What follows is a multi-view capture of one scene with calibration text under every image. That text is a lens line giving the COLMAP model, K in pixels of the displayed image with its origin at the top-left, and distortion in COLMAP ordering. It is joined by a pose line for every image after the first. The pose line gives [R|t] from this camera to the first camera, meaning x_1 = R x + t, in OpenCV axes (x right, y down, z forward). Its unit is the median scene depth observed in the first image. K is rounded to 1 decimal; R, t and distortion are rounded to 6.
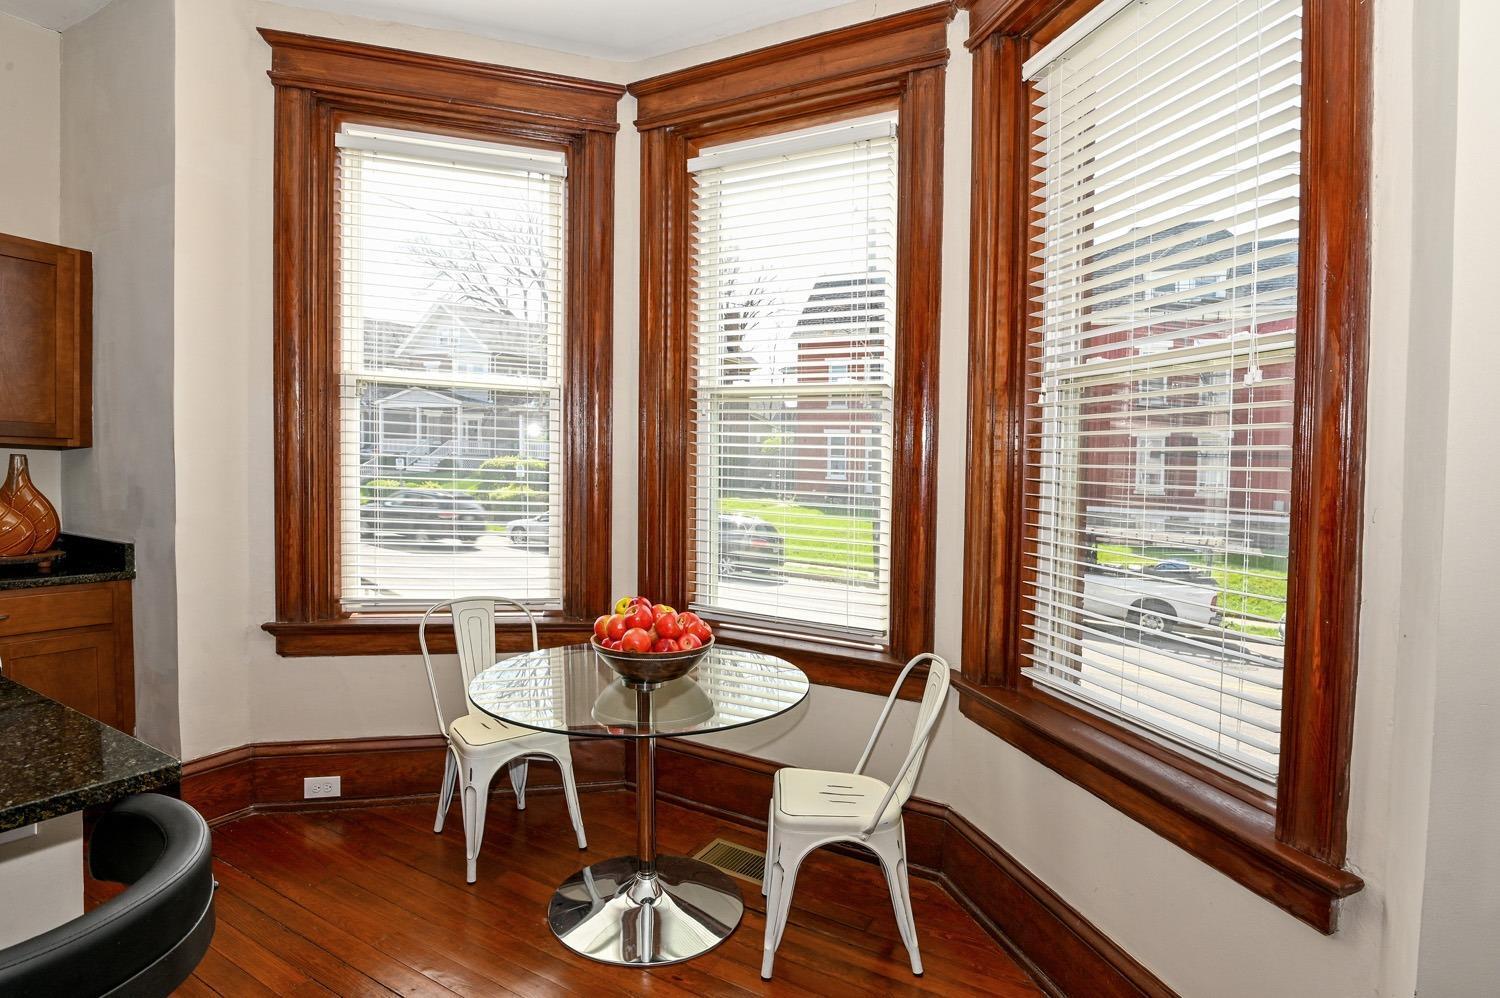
lens RADIAL K [[747.6, 0, 750.0], [0, 747.6, 499.0], [0, 0, 1]] dist [-0.016115, -0.000417]
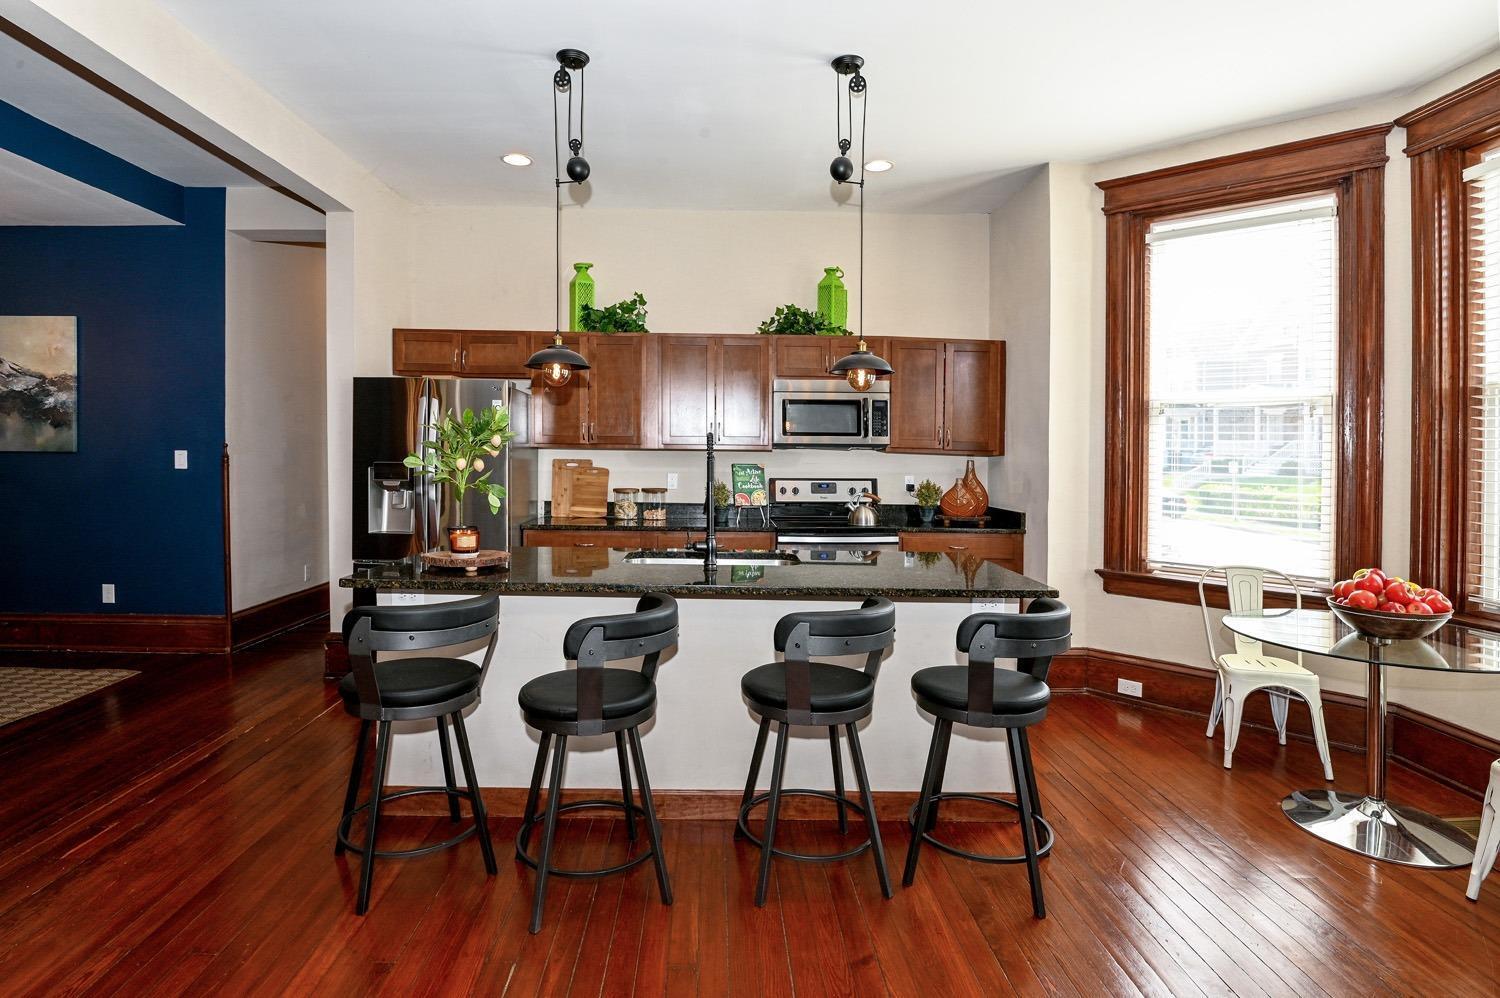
lens RADIAL K [[744.1, 0, 746.8], [0, 744.1, 469.9], [0, 0, 1]] dist [-0.044739, 0.000551]
pose [[0.516086, -0.006829, -0.856510, 0.257776], [-0.031646, 0.999133, -0.027035, 0.027175], [0.855952, 0.041058, 0.515422, -0.382853]]
